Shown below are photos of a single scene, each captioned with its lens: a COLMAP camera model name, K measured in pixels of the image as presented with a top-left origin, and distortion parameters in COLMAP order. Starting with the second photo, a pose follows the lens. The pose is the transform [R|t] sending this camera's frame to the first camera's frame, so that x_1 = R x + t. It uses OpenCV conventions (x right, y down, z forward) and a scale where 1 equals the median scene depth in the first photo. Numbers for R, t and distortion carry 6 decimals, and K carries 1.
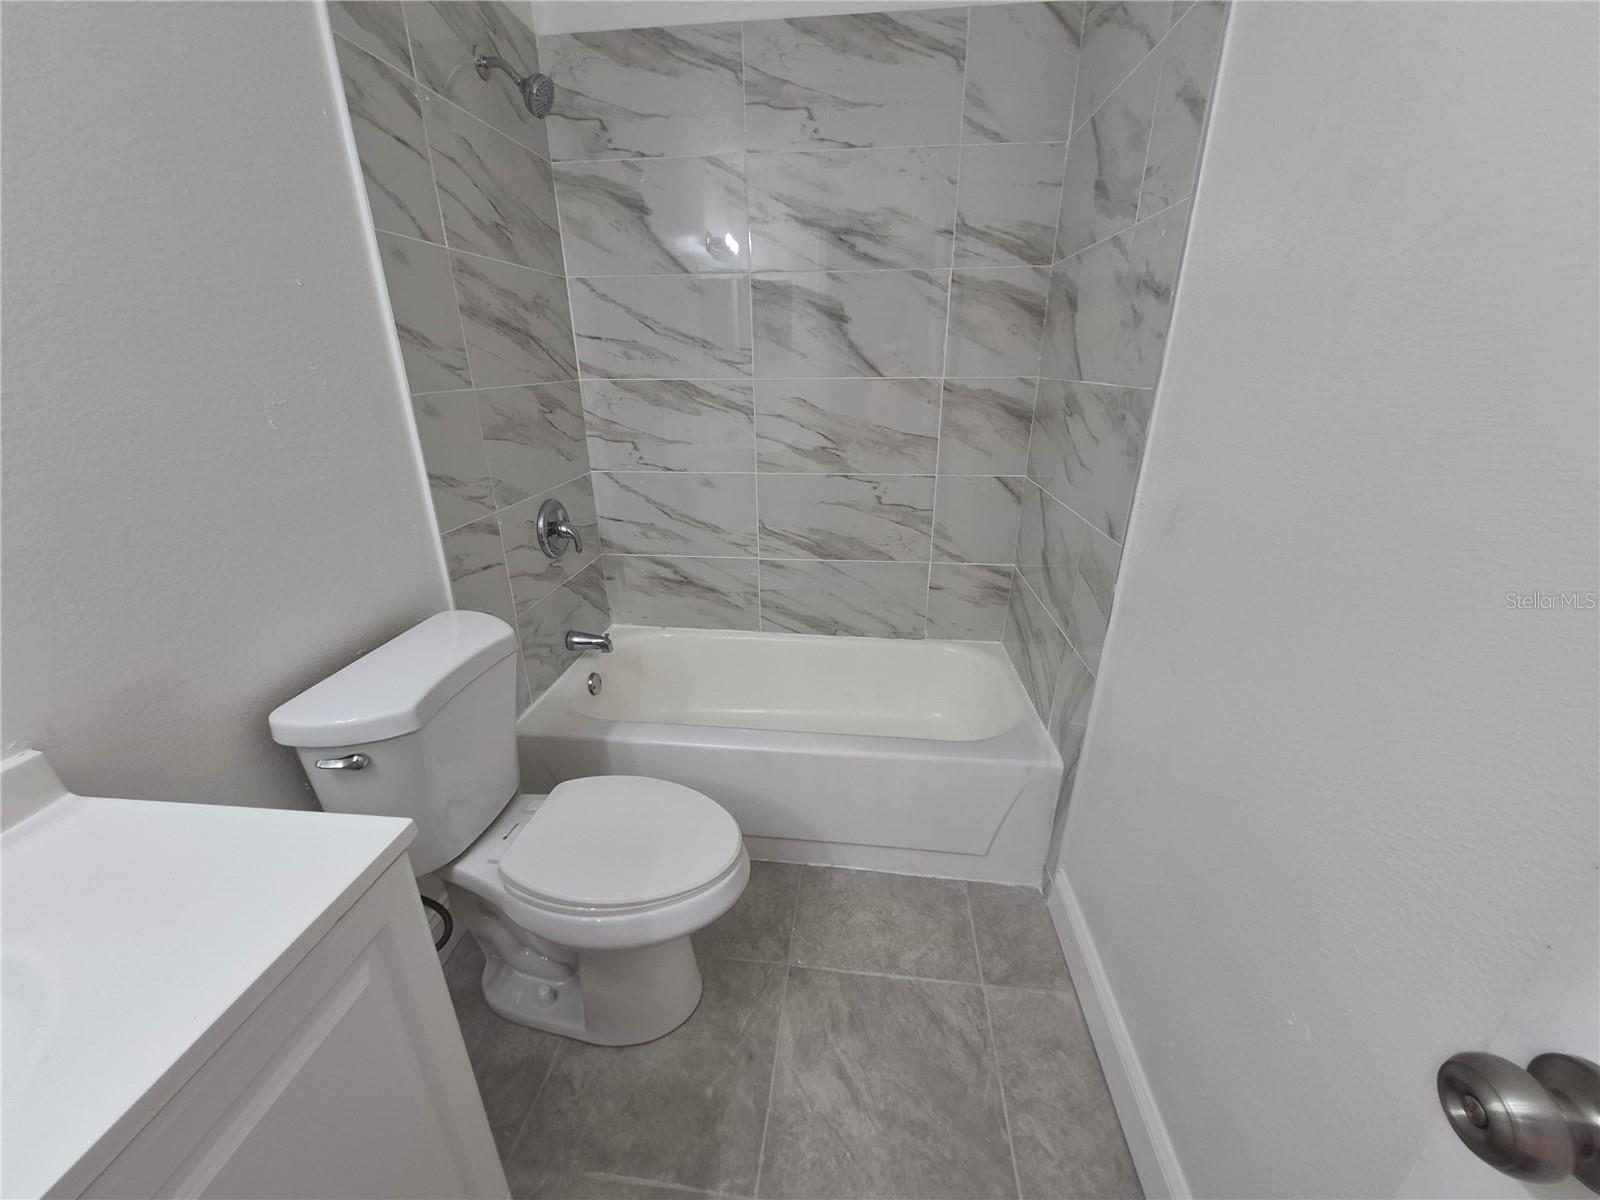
lens RADIAL K [[622.6, 0, 787.7], [0, 622.6, 602.3], [0, 0, 1]] dist [0.000378, -0.000532]
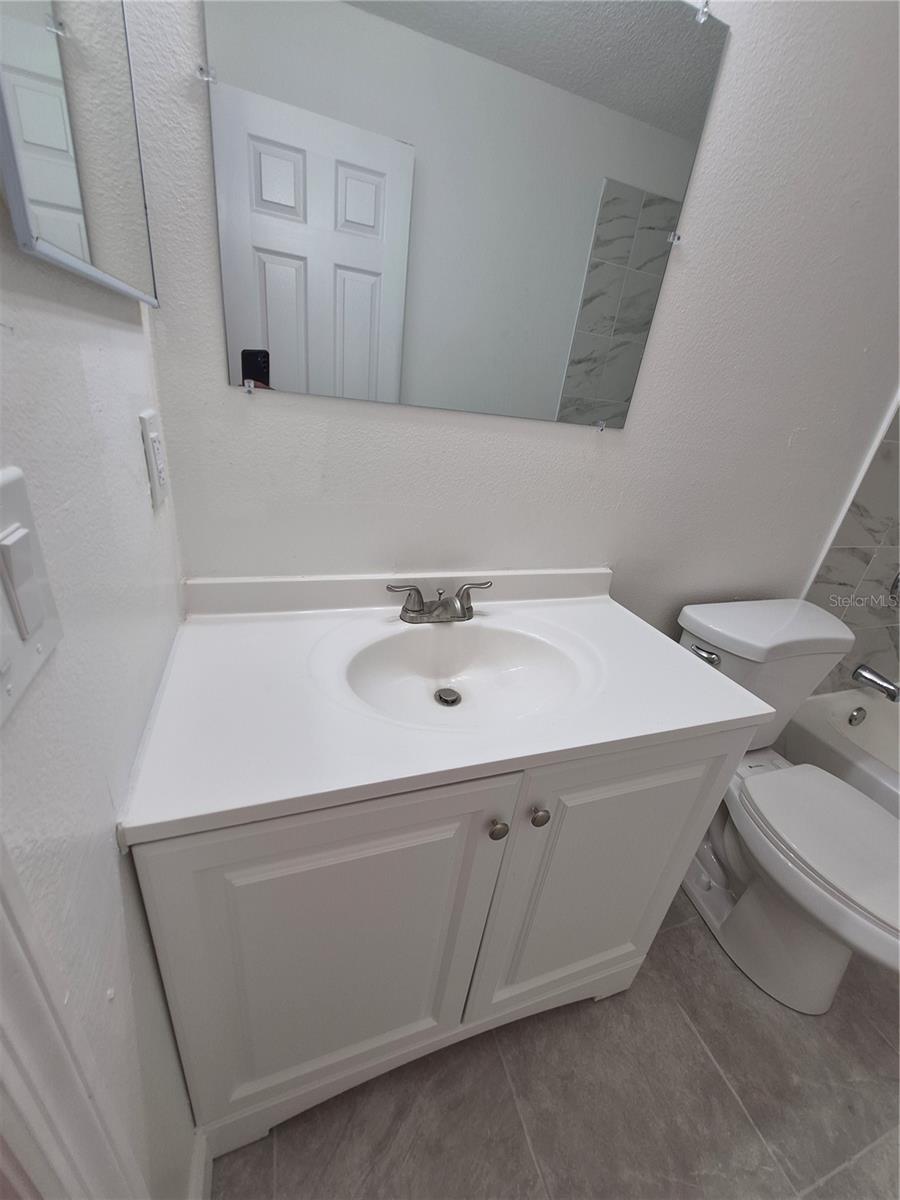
lens RADIAL K [[467.0, 0, 447.7], [0, 467.0, 594.8], [0, 0, 1]] dist [0.000378, -0.000532]
pose [[0.442838, 0.430880, -0.786281, -0.105594], [-0.437762, 0.869231, 0.229786, 0.103578], [0.782470, 0.242446, 0.573551, -0.152963]]
